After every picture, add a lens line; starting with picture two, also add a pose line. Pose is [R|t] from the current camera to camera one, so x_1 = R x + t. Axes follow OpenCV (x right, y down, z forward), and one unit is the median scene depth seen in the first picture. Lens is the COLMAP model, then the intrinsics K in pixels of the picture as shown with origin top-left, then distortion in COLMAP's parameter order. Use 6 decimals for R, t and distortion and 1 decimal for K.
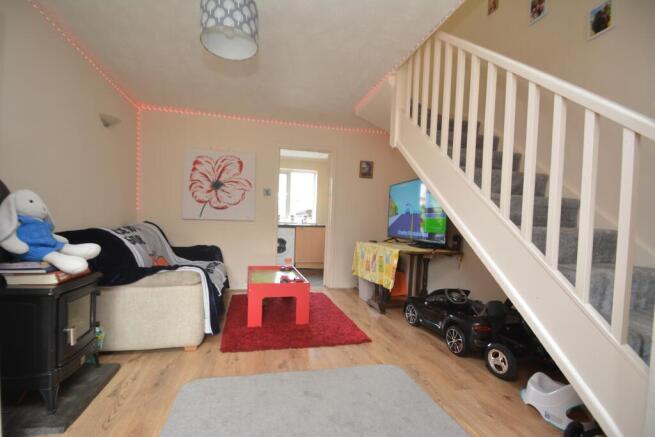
lens RADIAL K [[290.3, 0, 317.5], [0, 290.3, 229.4], [0, 0, 1]] dist [0.015084, -0.015794]
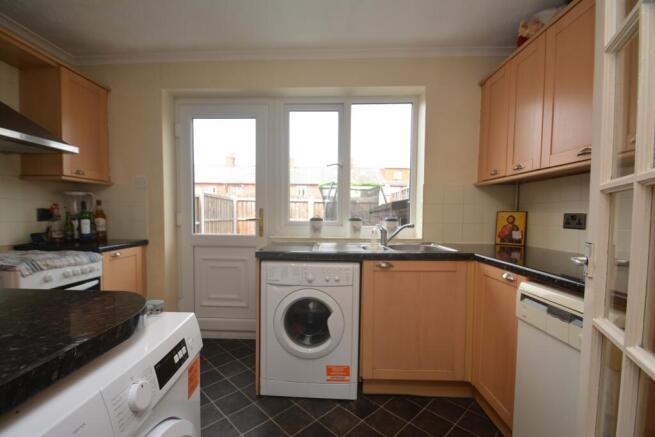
lens RADIAL K [[290.3, 0, 317.5], [0, 290.3, 229.4], [0, 0, 1]] dist [0.015084, -0.015794]
pose [[0.963175, -0.011908, -0.268611, -0.038226], [0.015404, 0.999822, 0.010914, -0.043081], [0.268433, -0.014650, 0.963187, 0.697796]]
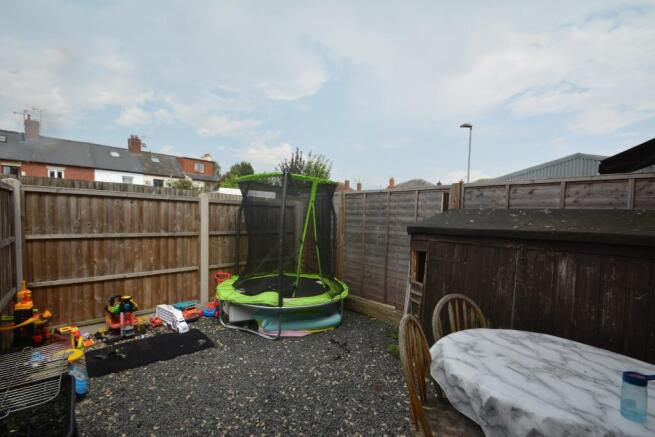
lens RADIAL K [[290.3, 0, 317.5], [0, 290.3, 229.4], [0, 0, 1]] dist [0.015084, -0.015794]
pose [[0.897594, -0.031202, 0.439718, -0.438990], [0.015404, 0.999103, 0.039452, -0.101154], [-0.440555, -0.028638, 0.897269, 1.101647]]
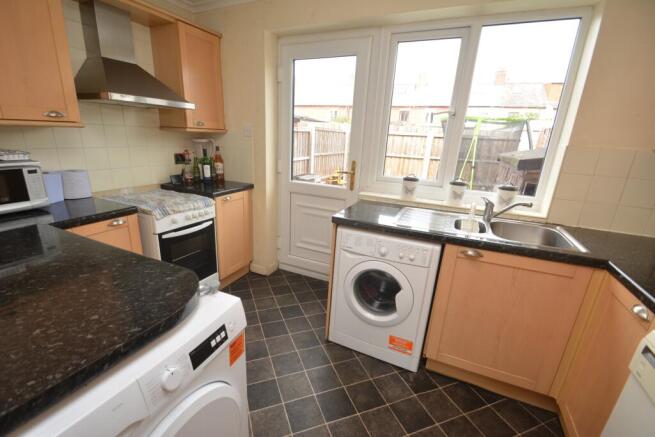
lens RADIAL K [[290.3, 0, 317.5], [0, 290.3, 229.4], [0, 0, 1]] dist [0.015084, -0.015794]
pose [[0.778968, 0.194513, -0.596133, -0.010355], [-0.036246, 0.963050, 0.266872, -0.084655], [0.626016, -0.186277, 0.757235, 0.728089]]
